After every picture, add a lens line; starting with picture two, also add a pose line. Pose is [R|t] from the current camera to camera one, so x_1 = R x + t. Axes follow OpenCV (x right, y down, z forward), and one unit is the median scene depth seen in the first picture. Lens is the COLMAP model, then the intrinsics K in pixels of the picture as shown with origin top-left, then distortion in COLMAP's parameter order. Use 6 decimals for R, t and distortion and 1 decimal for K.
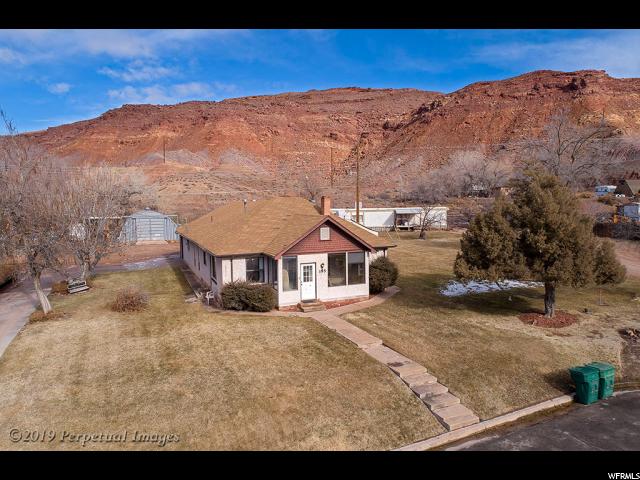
lens RADIAL K [[472.7, 0, 320.0], [0, 472.7, 240.0], [0, 0, 1]] dist [-0.003339, -0.000306]
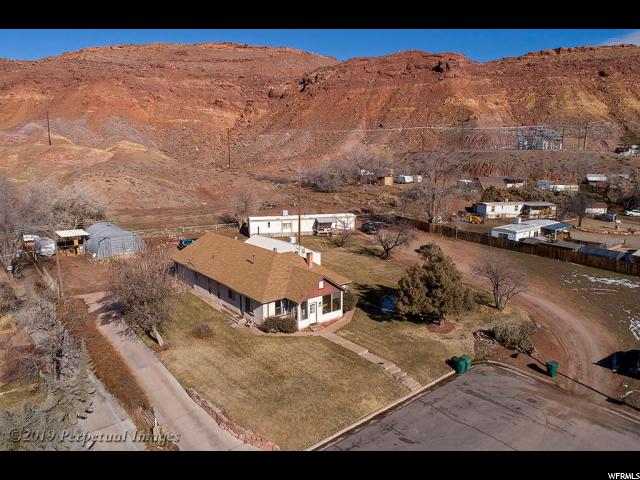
lens RADIAL K [[472.7, 0, 320.0], [0, 472.7, 240.0], [0, 0, 1]] dist [-0.003339, -0.000306]
pose [[0.968400, -0.030203, 0.247566, -0.408101], [0.009841, 0.996494, 0.083079, -0.312648], [-0.249207, -0.078017, 0.965303, -0.632538]]
